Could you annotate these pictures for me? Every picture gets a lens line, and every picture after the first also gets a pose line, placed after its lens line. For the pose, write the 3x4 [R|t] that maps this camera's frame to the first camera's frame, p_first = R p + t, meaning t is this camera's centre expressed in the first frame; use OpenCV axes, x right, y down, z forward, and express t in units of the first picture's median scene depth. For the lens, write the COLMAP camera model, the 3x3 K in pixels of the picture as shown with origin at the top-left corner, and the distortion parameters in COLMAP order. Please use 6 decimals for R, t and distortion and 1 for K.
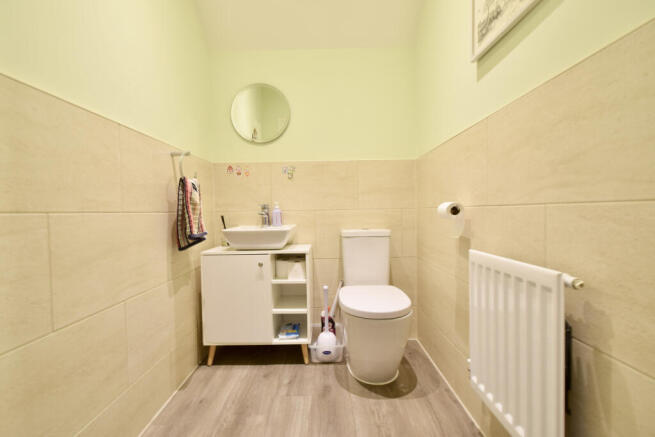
lens RADIAL K [[287.9, 0, 327.5], [0, 287.9, 218.5], [0, 0, 1]] dist [0.002206, 0.000251]
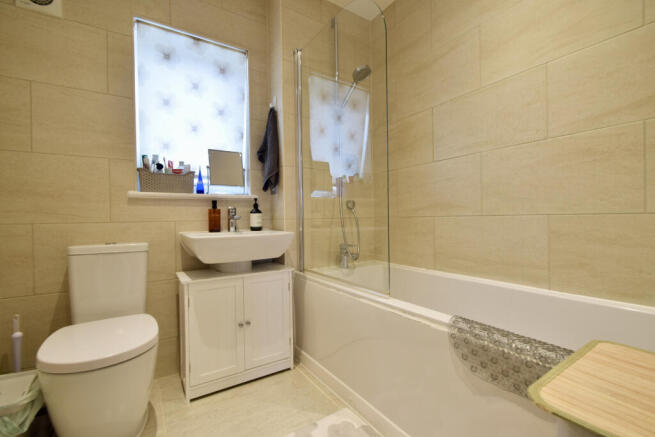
lens RADIAL K [[287.9, 0, 327.5], [0, 287.9, 218.5], [0, 0, 1]] dist [0.002206, 0.000251]
pose [[0.843535, 0.008944, 0.537000, 0.211472], [0.008404, 0.999519, -0.029848, -0.002706], [-0.537009, 0.029691, 0.843054, 0.034865]]
